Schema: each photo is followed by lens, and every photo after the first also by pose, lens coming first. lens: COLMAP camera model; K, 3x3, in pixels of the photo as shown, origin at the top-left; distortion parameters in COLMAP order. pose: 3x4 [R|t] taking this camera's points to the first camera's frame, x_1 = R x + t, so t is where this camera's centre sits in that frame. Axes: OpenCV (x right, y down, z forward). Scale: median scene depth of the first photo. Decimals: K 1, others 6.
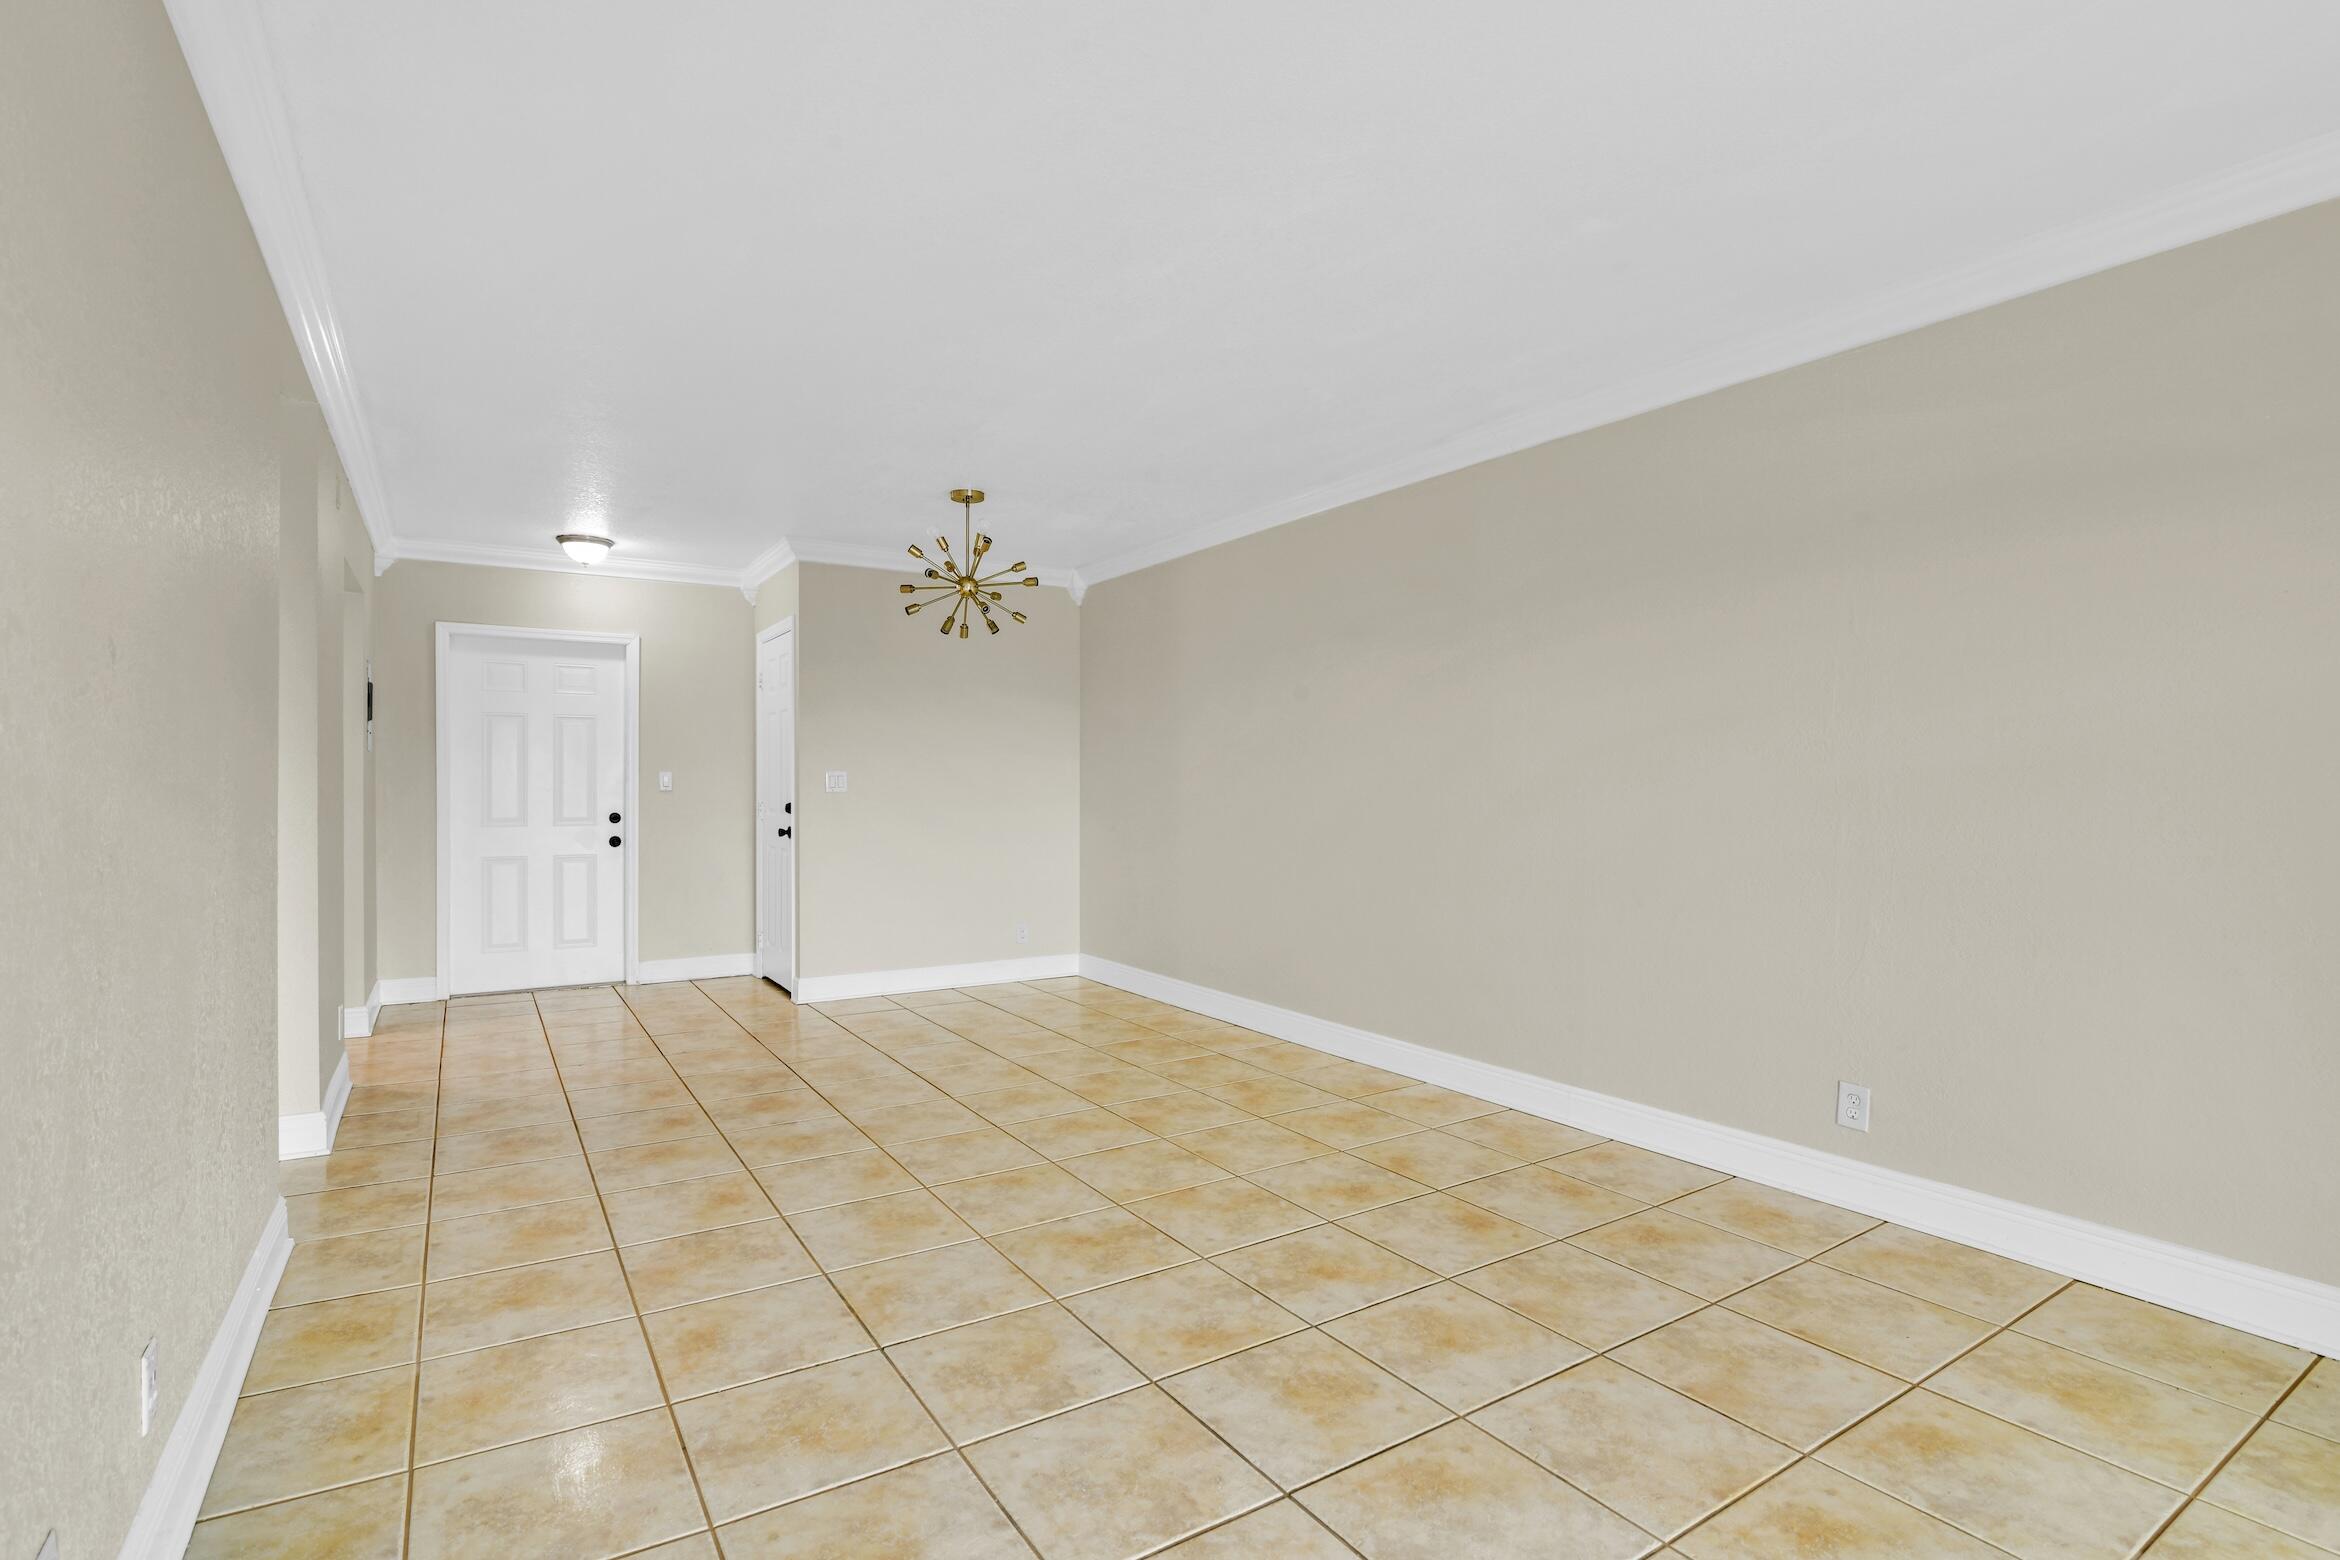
lens RADIAL K [[1097.3, 0, 1159.2], [0, 1097.3, 778.2], [0, 0, 1]] dist [-0.019876, -0.000029]
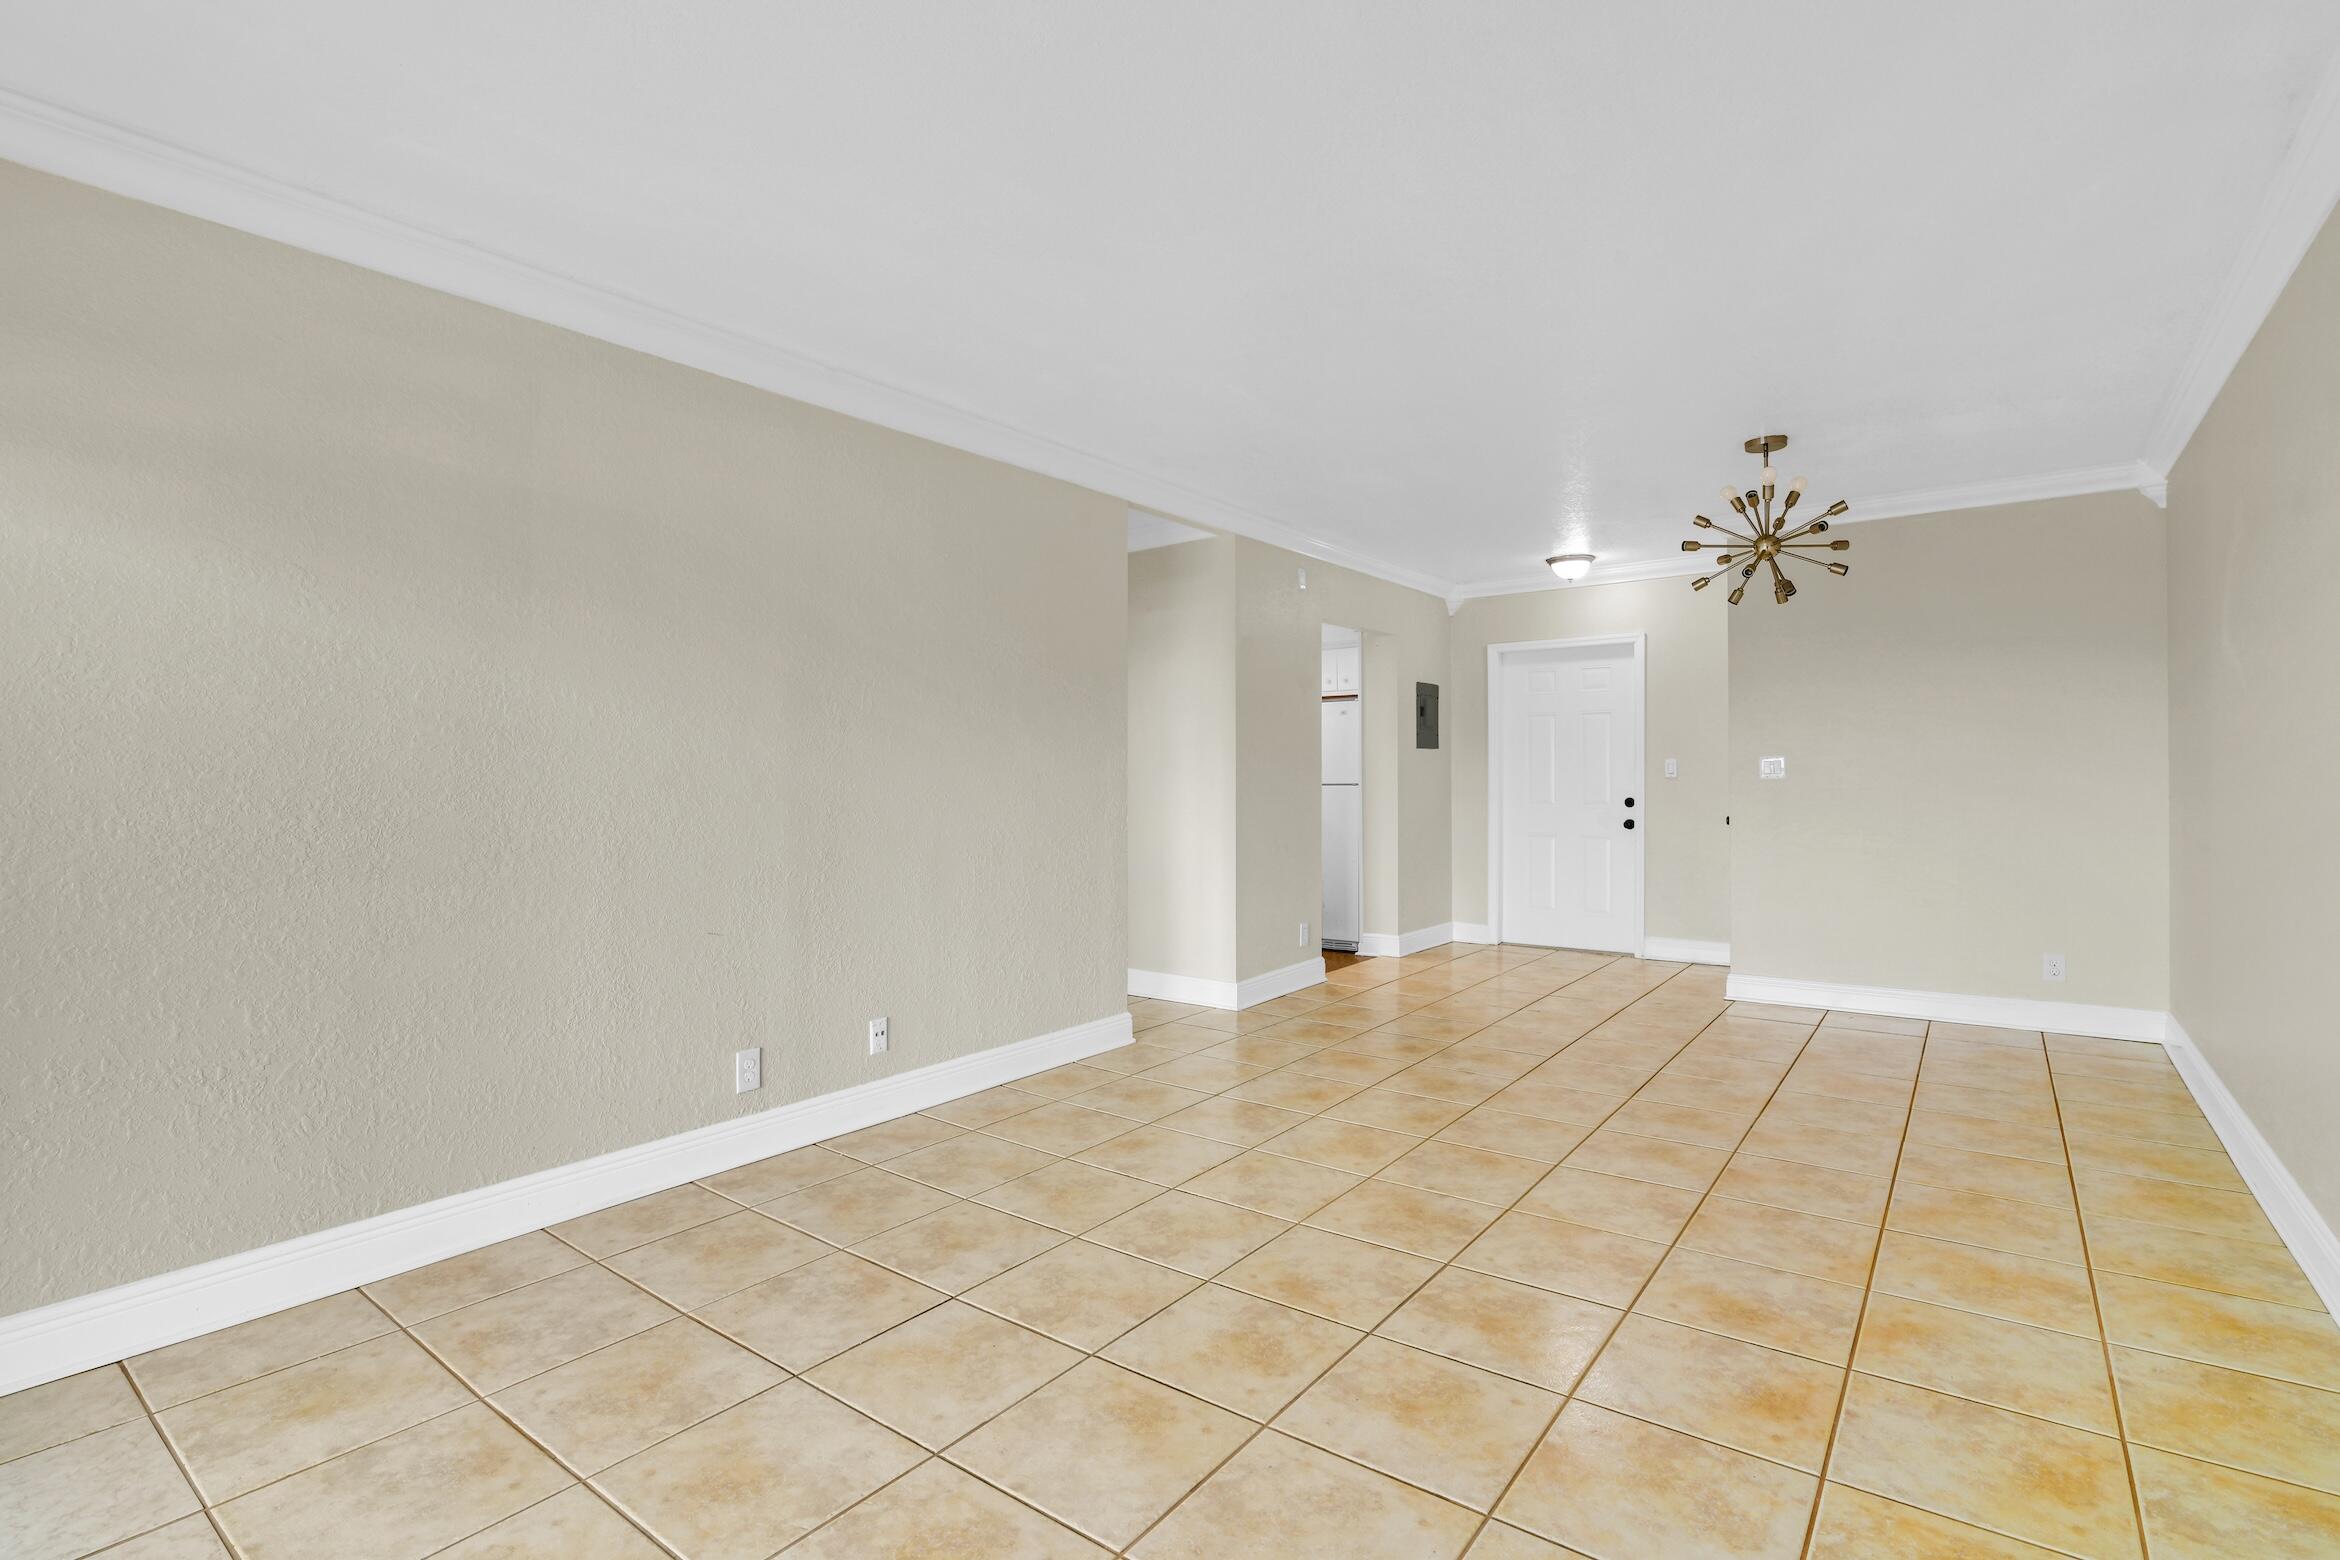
lens RADIAL K [[1097.3, 0, 1159.2], [0, 1097.3, 778.2], [0, 0, 1]] dist [-0.019876, -0.000029]
pose [[0.347381, -0.000456, -0.937724, 0.709801], [0.014651, 0.999880, 0.004941, -0.000669], [0.937609, -0.015455, 0.347347, 0.353498]]
